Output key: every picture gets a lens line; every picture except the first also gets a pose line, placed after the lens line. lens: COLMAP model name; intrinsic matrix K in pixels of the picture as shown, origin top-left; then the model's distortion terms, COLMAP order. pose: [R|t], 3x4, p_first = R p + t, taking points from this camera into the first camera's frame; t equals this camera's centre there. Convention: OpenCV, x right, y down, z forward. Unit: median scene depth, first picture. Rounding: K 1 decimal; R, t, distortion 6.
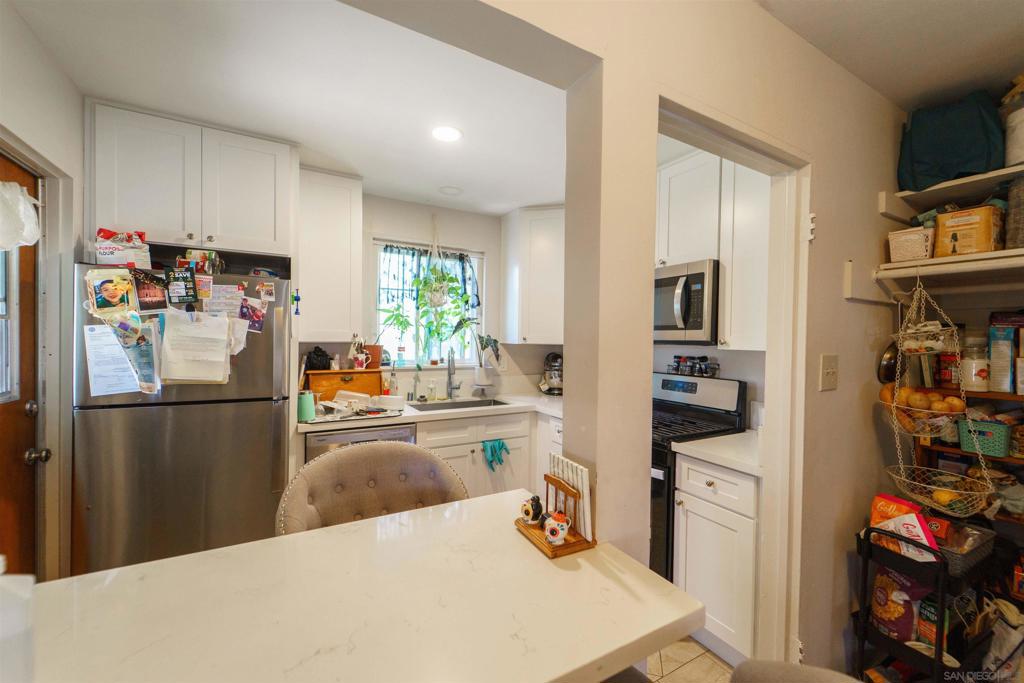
lens RADIAL K [[407.7, 0, 512.1], [0, 407.7, 342.2], [0, 0, 1]] dist [-0.000495, -0.000508]
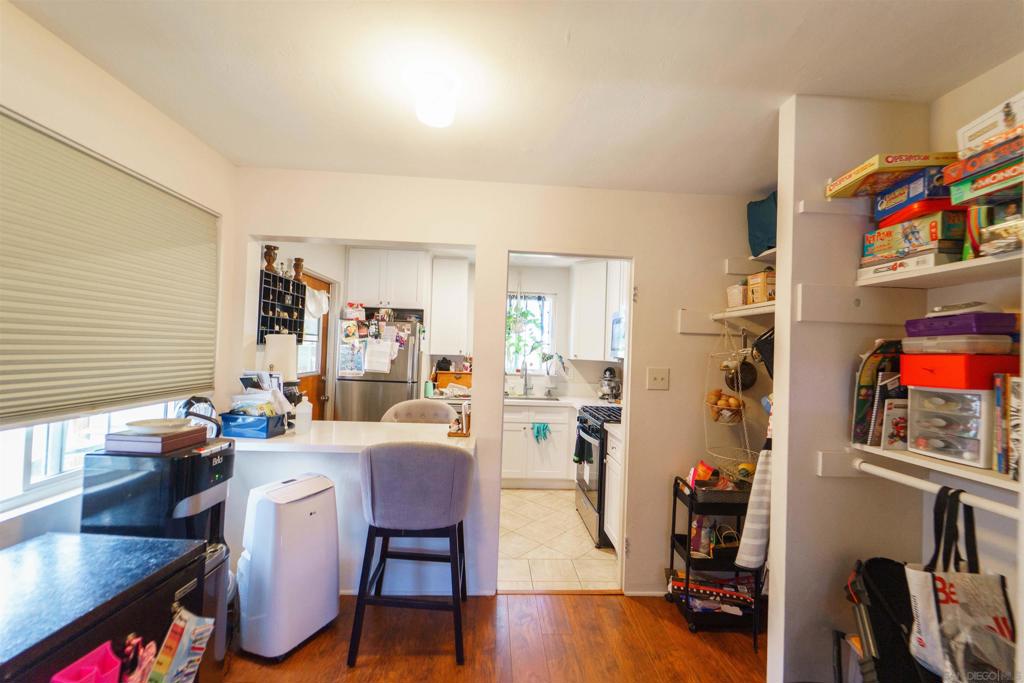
lens RADIAL K [[407.7, 0, 512.5], [0, 407.7, 343.2], [0, 0, 1]] dist [-0.000495, -0.000508]
pose [[0.889965, 0.008030, -0.455957, 0.800879], [-0.025686, 0.999140, -0.032540, -0.000836], [0.455304, 0.040672, 0.889407, -0.570899]]
